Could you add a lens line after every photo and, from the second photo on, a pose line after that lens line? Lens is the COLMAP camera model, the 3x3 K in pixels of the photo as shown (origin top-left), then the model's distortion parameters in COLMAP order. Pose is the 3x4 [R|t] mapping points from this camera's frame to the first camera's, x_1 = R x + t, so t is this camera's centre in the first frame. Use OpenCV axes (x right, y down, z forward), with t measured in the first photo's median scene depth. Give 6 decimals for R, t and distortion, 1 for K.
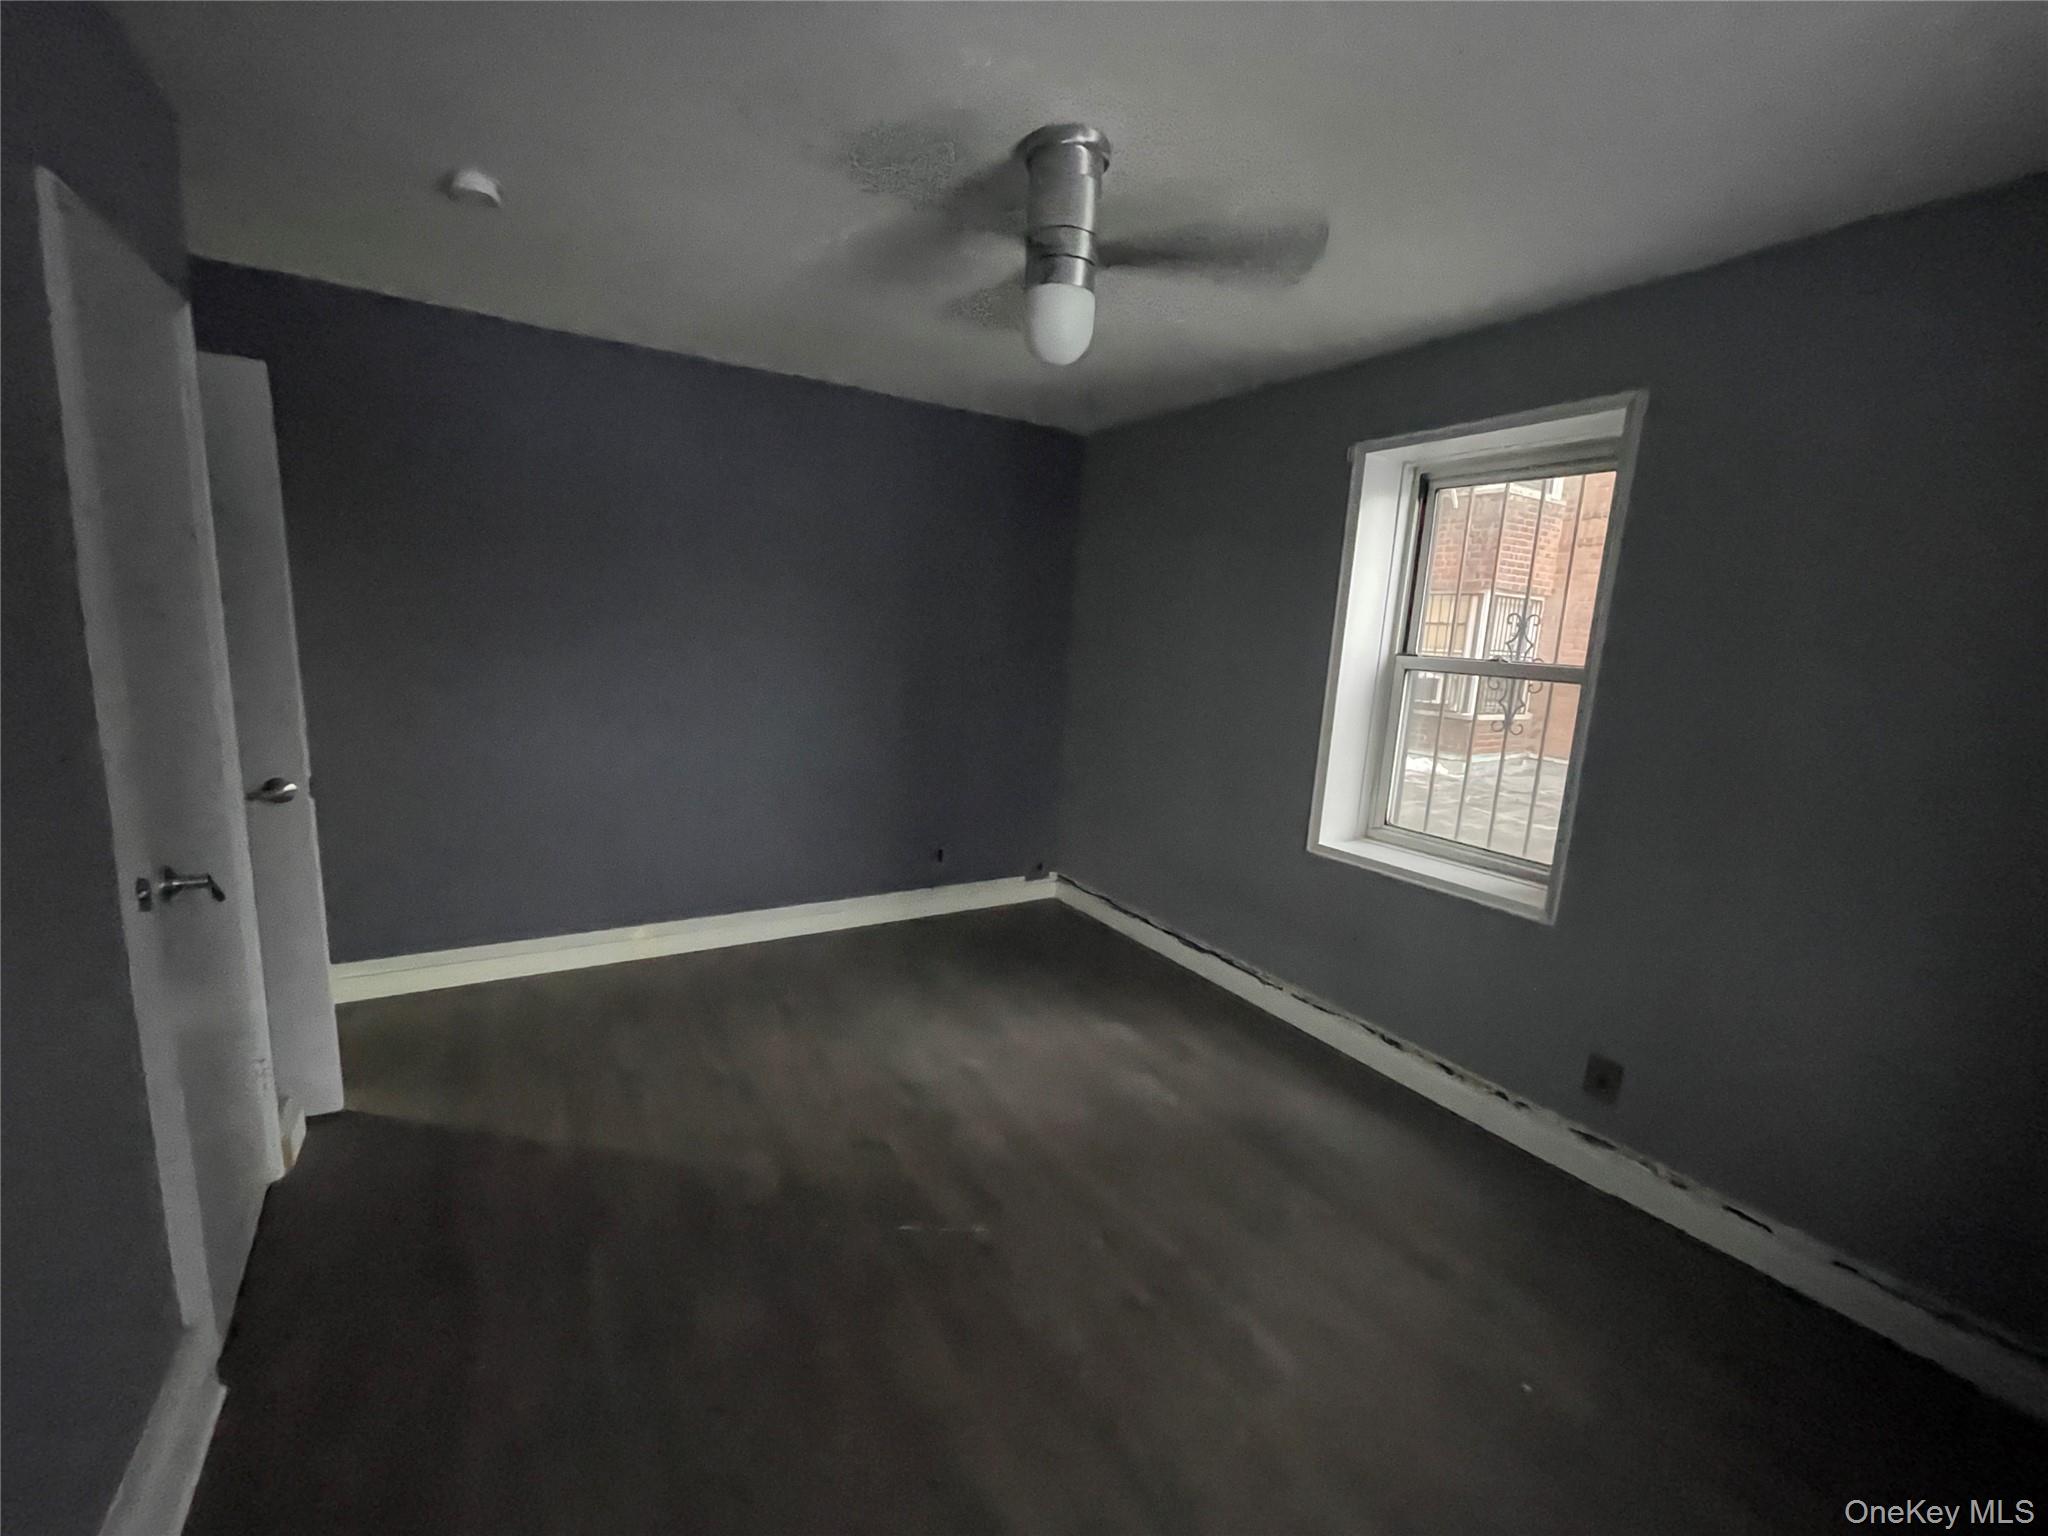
lens RADIAL K [[824.2, 0, 1011.1], [0, 824.2, 770.4], [0, 0, 1]] dist [-0.006209, -0.000299]
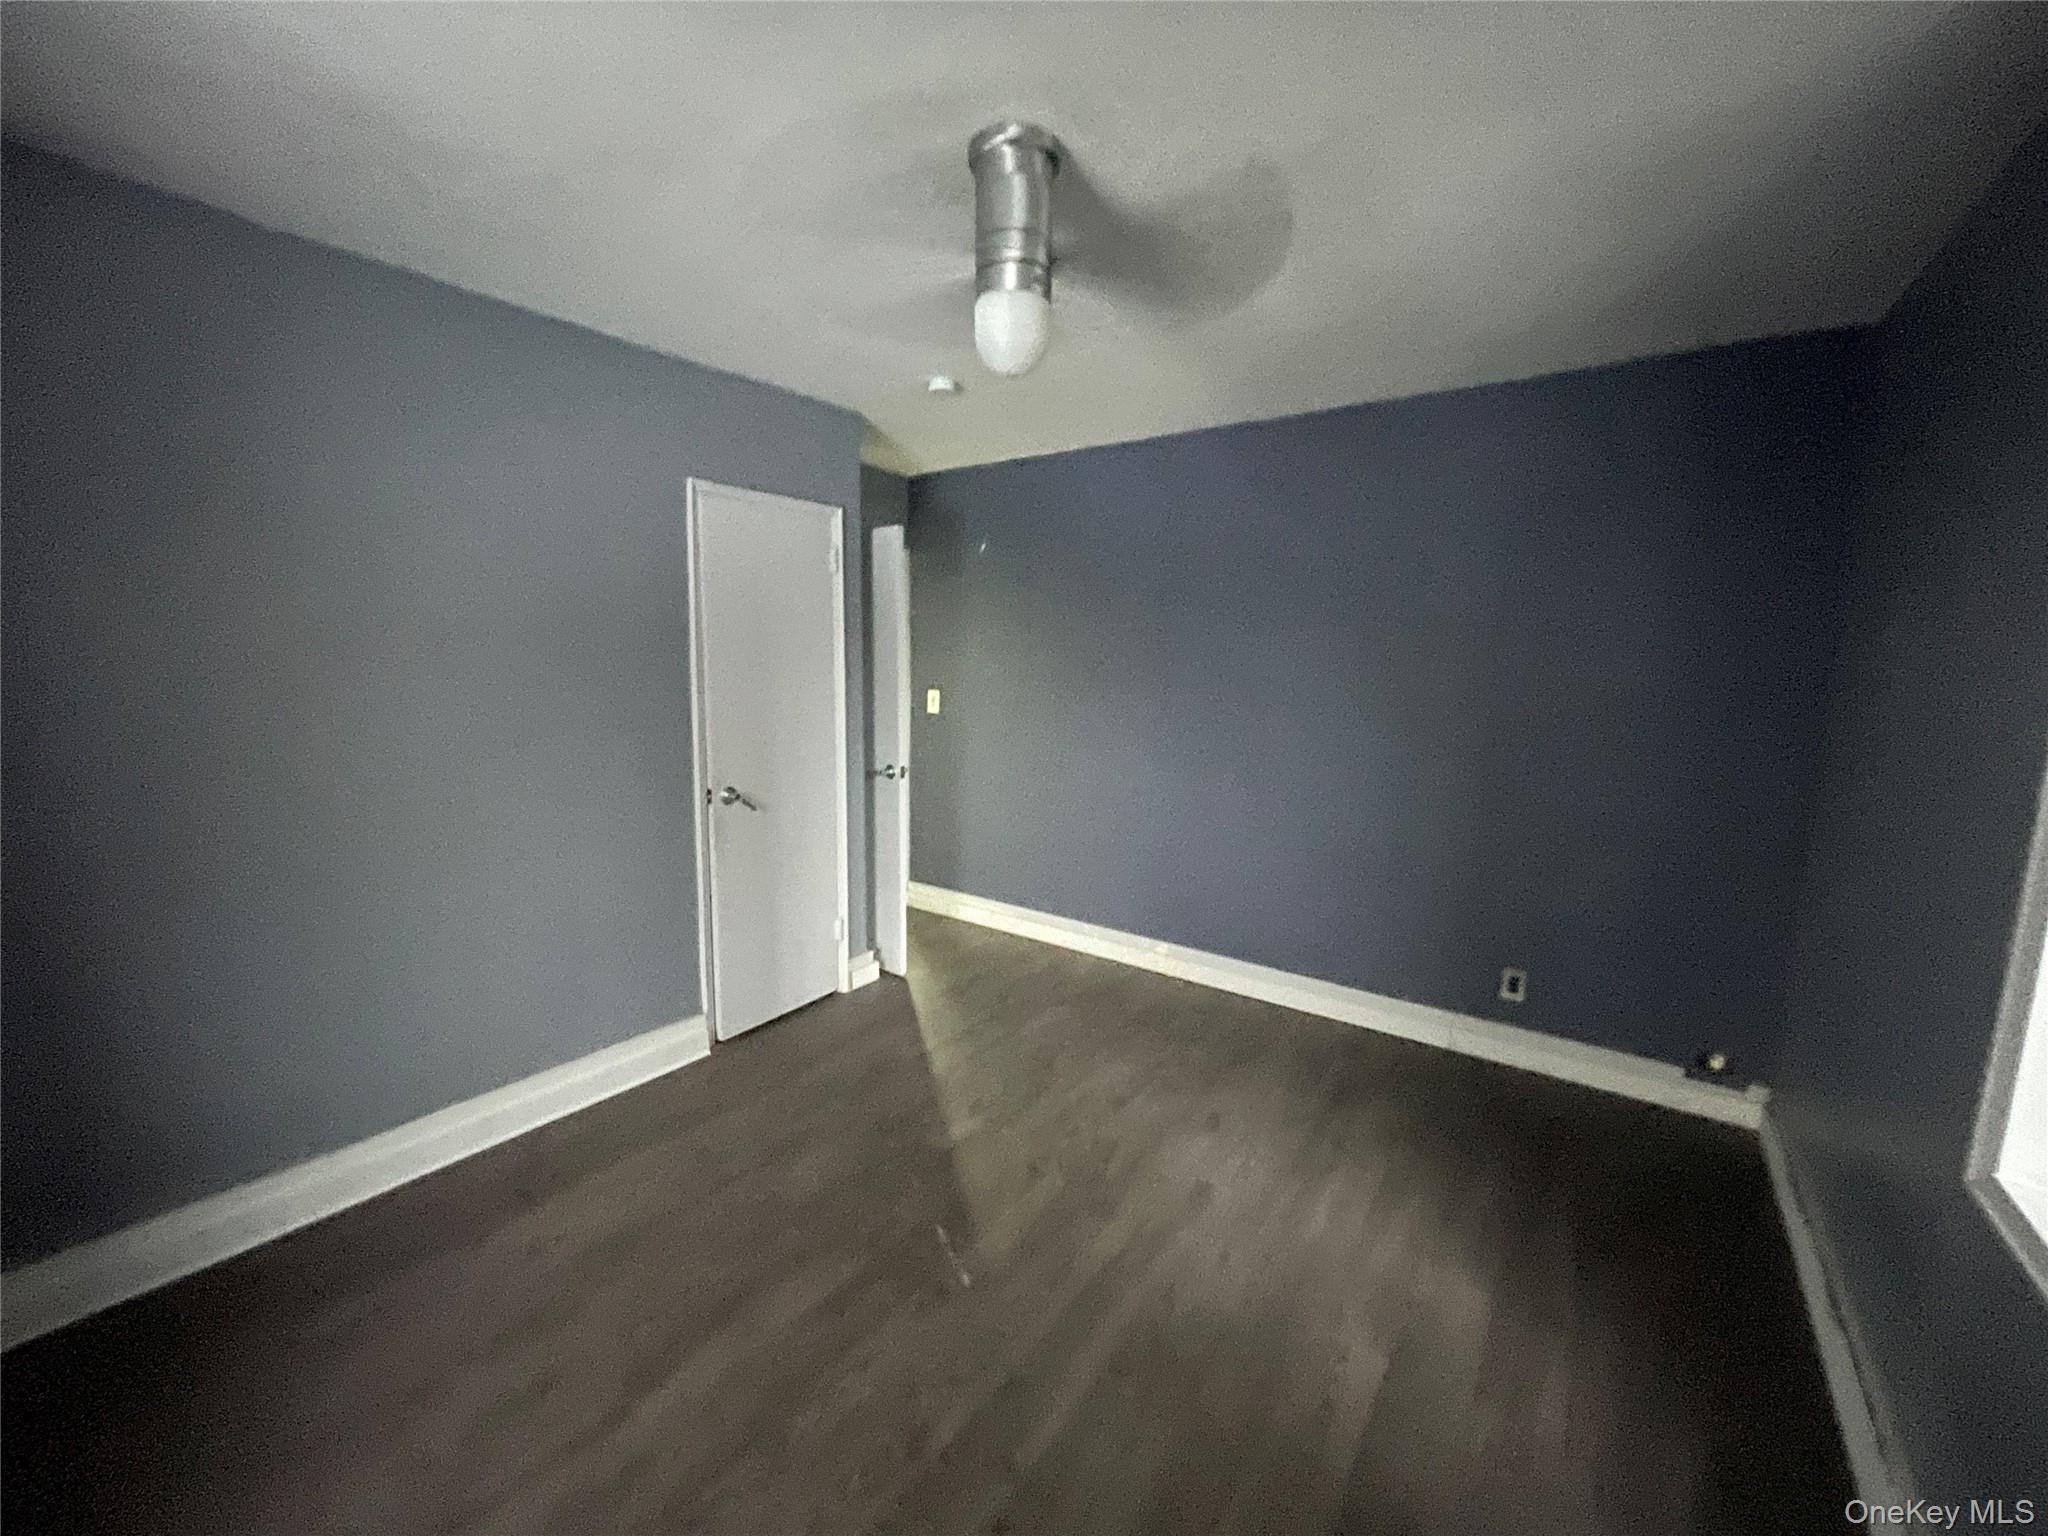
lens RADIAL K [[824.2, 0, 1011.1], [0, 824.2, 770.4], [0, 0, 1]] dist [-0.006209, -0.000299]
pose [[0.373465, 0.081424, -0.924064, 0.675326], [-0.156682, 0.987365, 0.023678, -0.049415], [0.914316, 0.135942, 0.381504, 0.493671]]
